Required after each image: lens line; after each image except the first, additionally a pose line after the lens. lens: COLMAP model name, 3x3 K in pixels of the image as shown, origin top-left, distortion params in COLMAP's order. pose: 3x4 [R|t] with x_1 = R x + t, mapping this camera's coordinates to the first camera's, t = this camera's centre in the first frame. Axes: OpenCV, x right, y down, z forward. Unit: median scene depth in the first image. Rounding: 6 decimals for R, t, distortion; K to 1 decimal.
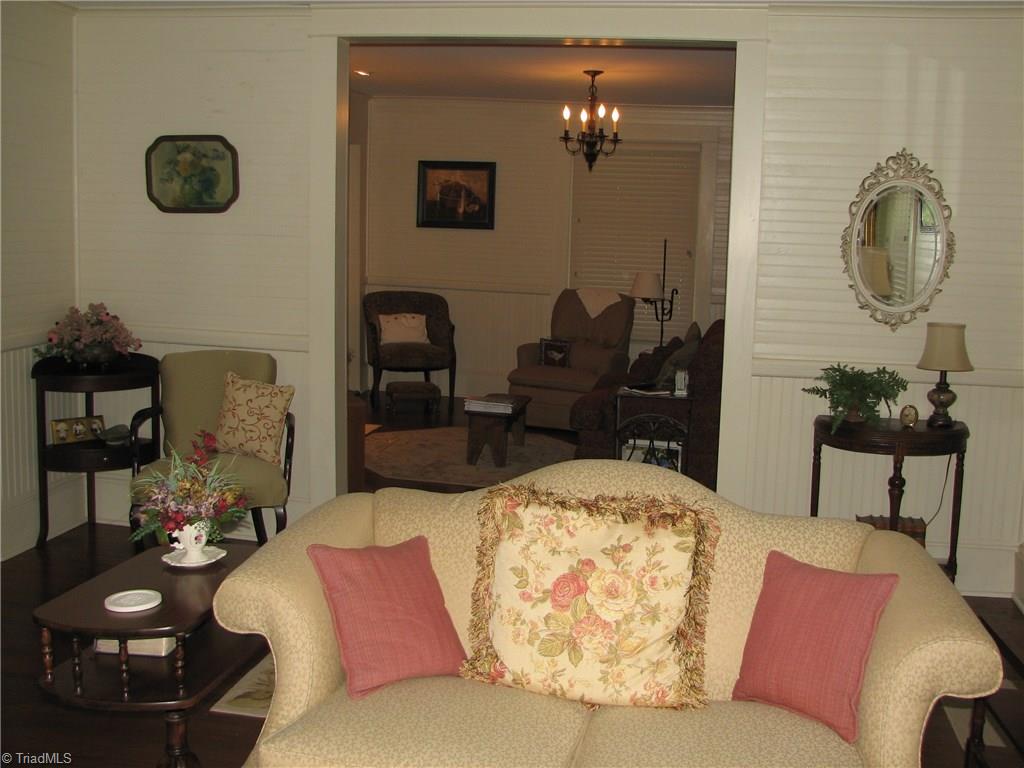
lens RADIAL K [[1098.3, 0, 513.0], [0, 1098.3, 360.7], [0, 0, 1]] dist [-0.193138, 0.268750]
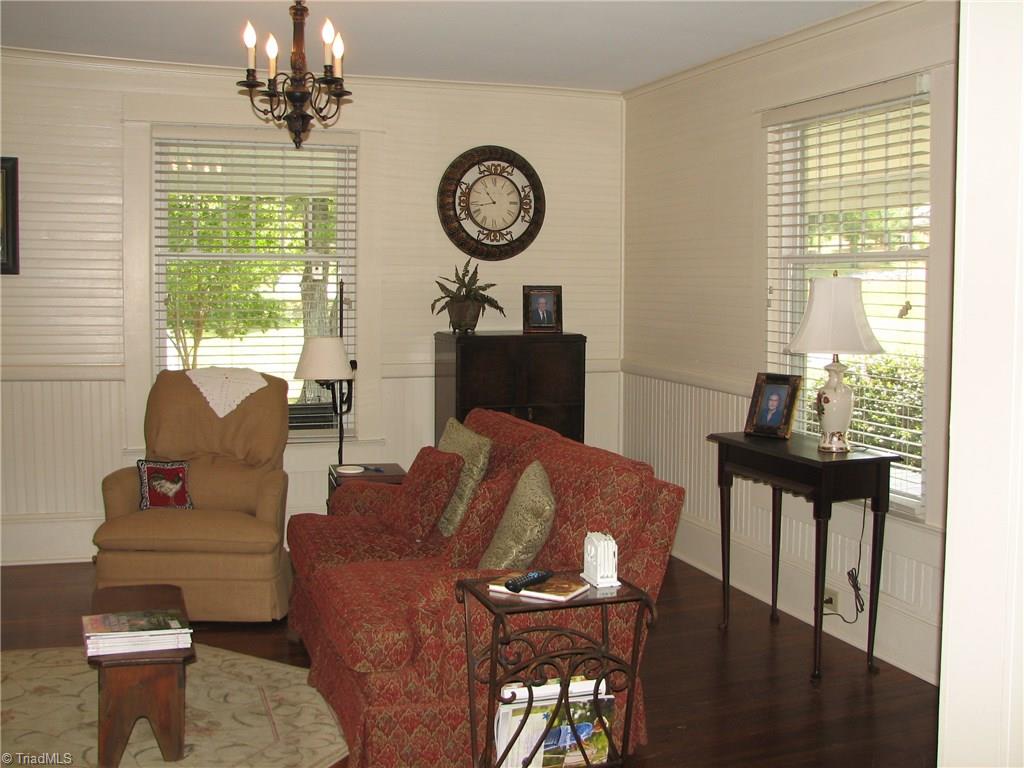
lens RADIAL K [[1098.3, 0, 513.0], [0, 1098.3, 360.7], [0, 0, 1]] dist [-0.193138, 0.268750]
pose [[0.862092, -0.057142, 0.503520, -0.087763], [0.080371, 0.996463, -0.024522, -0.043521], [-0.500338, 0.061609, 0.863636, 0.419993]]
